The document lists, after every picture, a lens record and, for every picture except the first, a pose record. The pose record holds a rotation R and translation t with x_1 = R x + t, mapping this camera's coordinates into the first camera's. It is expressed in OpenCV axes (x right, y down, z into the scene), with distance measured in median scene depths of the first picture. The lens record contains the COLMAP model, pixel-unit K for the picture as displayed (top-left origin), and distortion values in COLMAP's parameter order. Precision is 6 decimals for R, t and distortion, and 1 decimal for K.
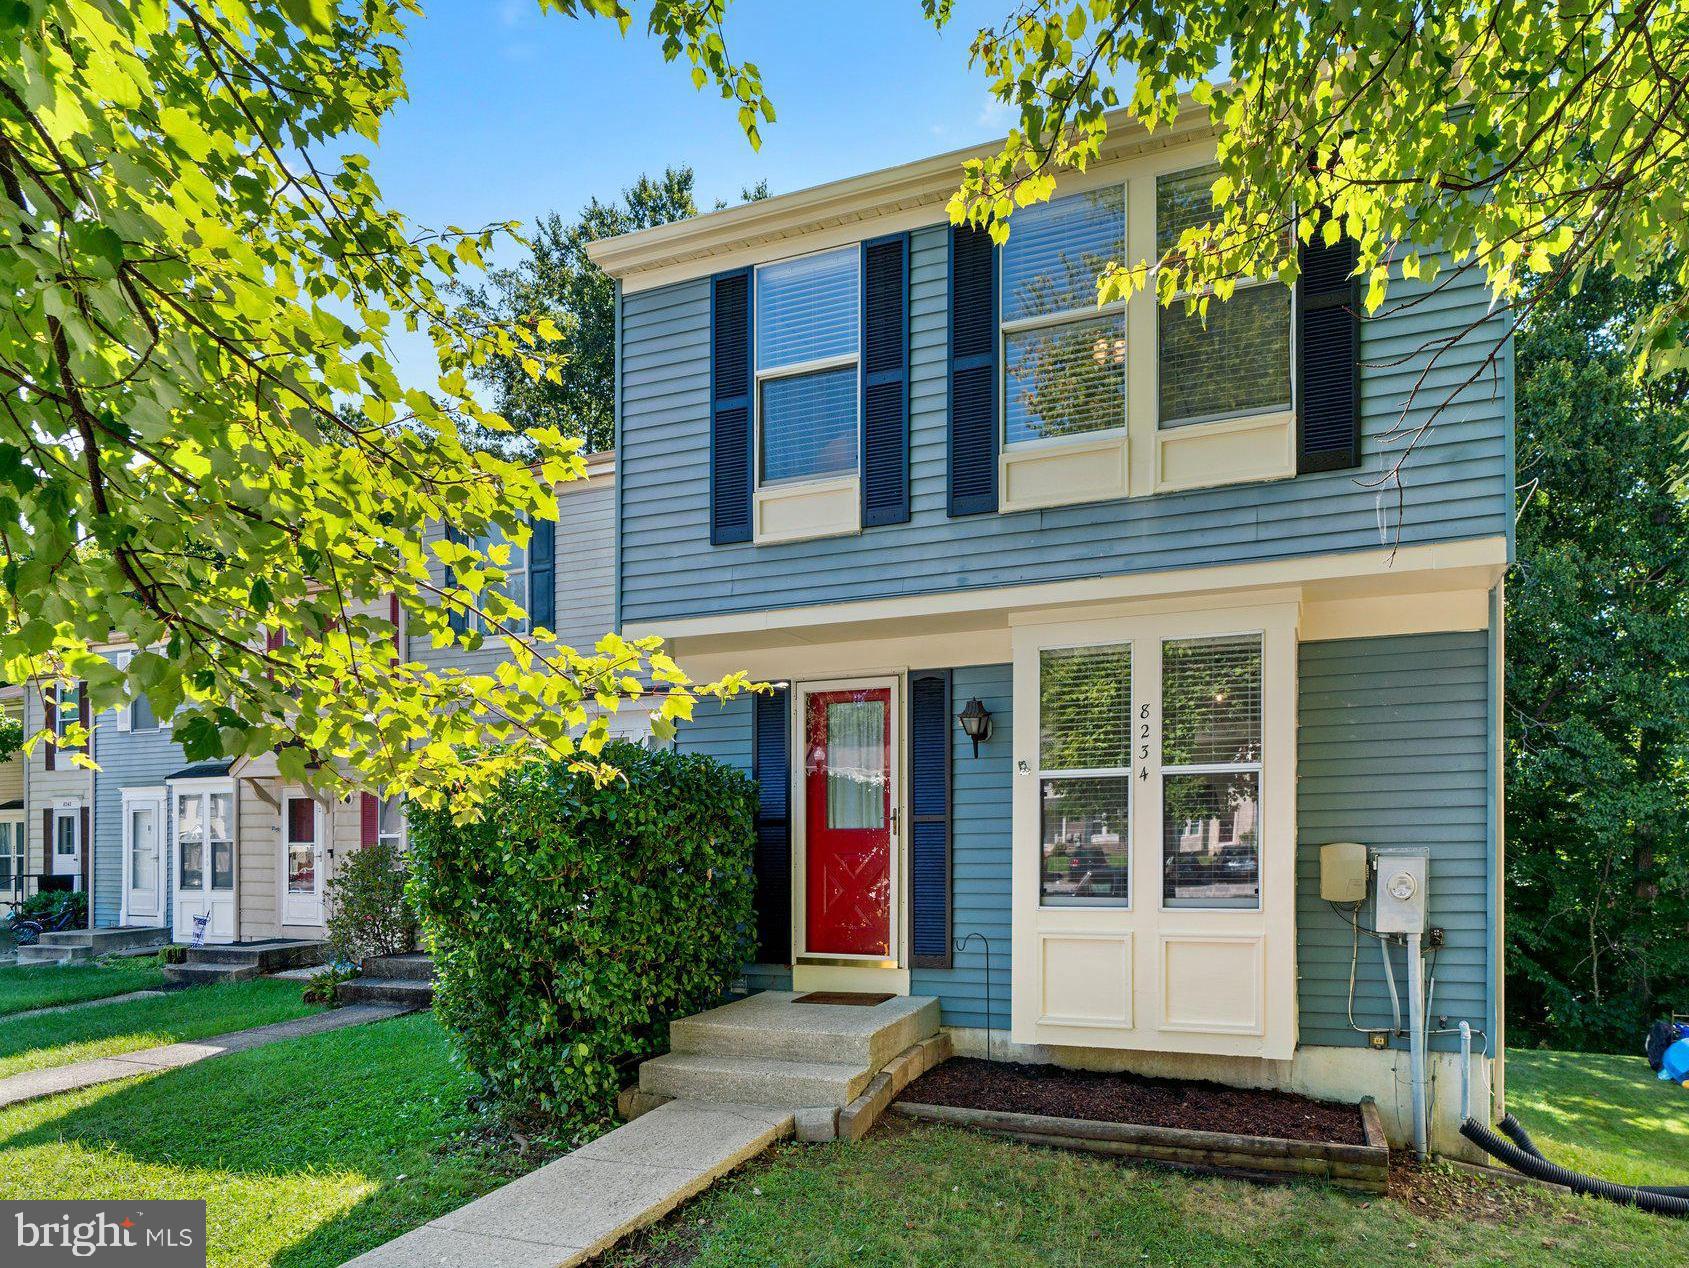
lens RADIAL K [[787.2, 0, 843.4], [0, 787.2, 622.9], [0, 0, 1]] dist [0.000017, -0.000707]
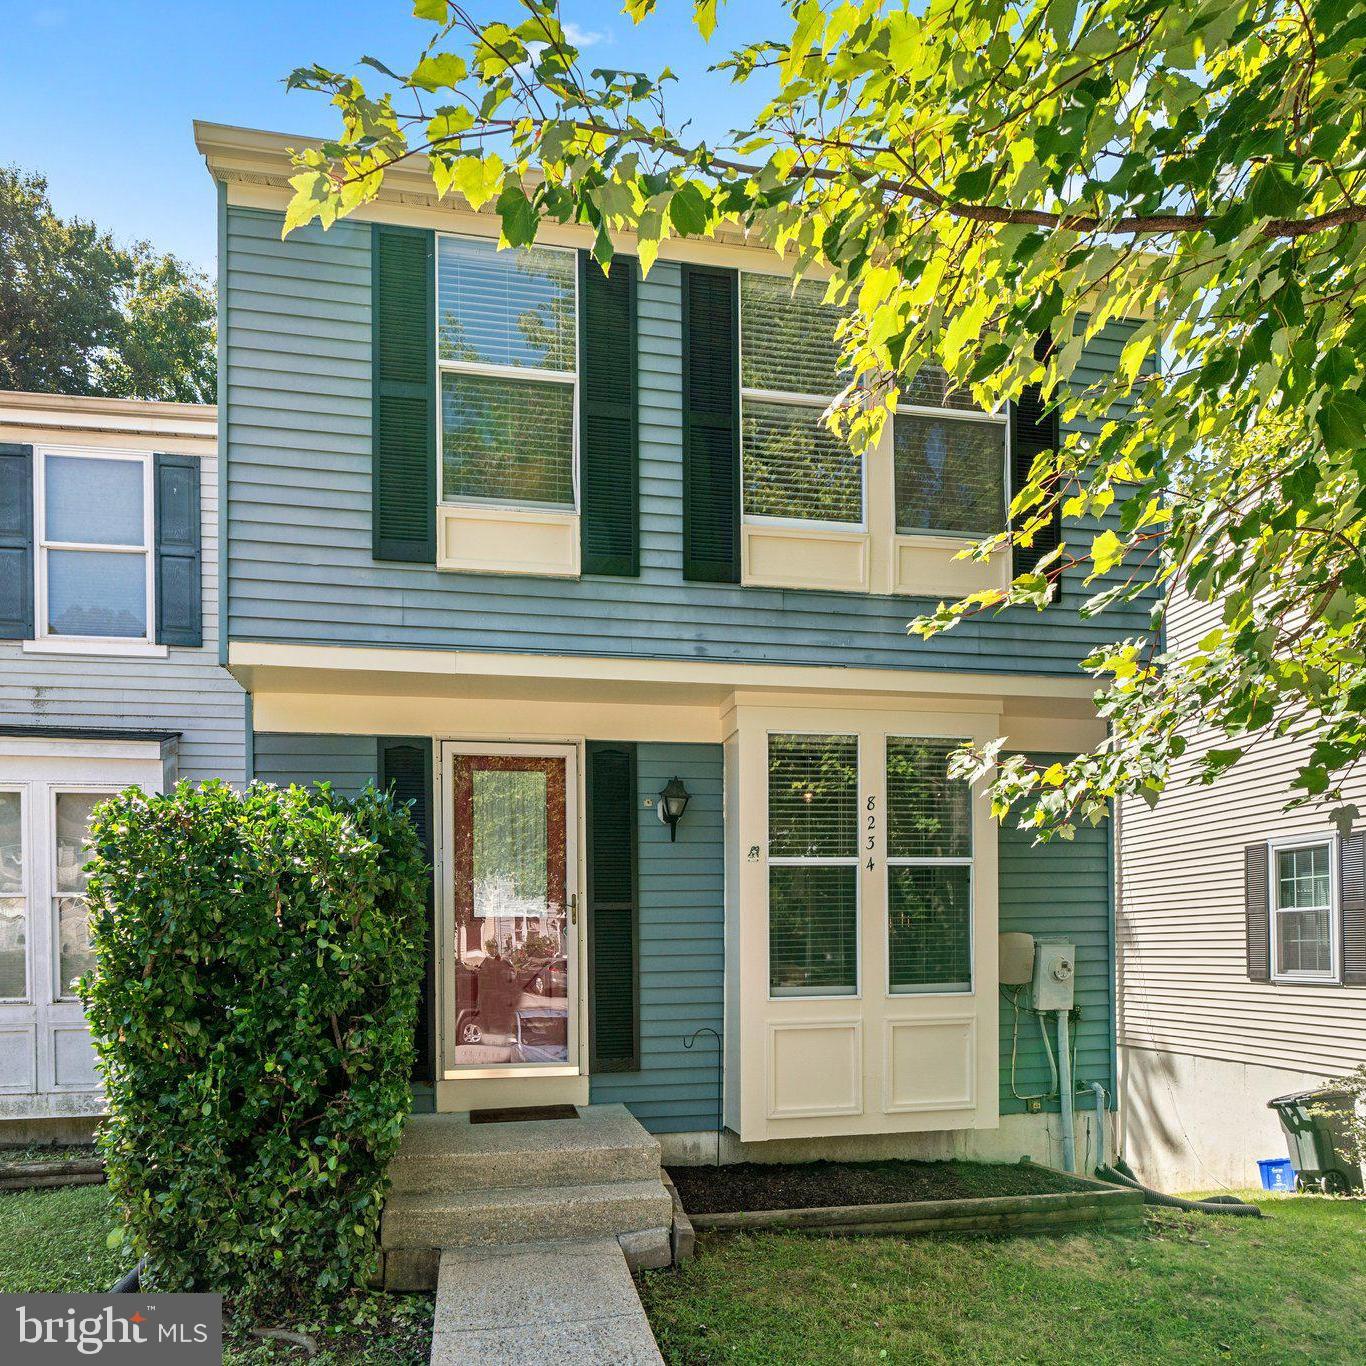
lens RADIAL K [[876.4, 0, 682.8], [0, 876.4, 690.3], [0, 0, 1]] dist [-0.003683, 0.001337]
pose [[0.892547, 0.122070, 0.434119, -0.306405], [-0.119586, 0.992270, -0.033148, 0.029642], [-0.434810, -0.022328, 0.900245, 0.074047]]
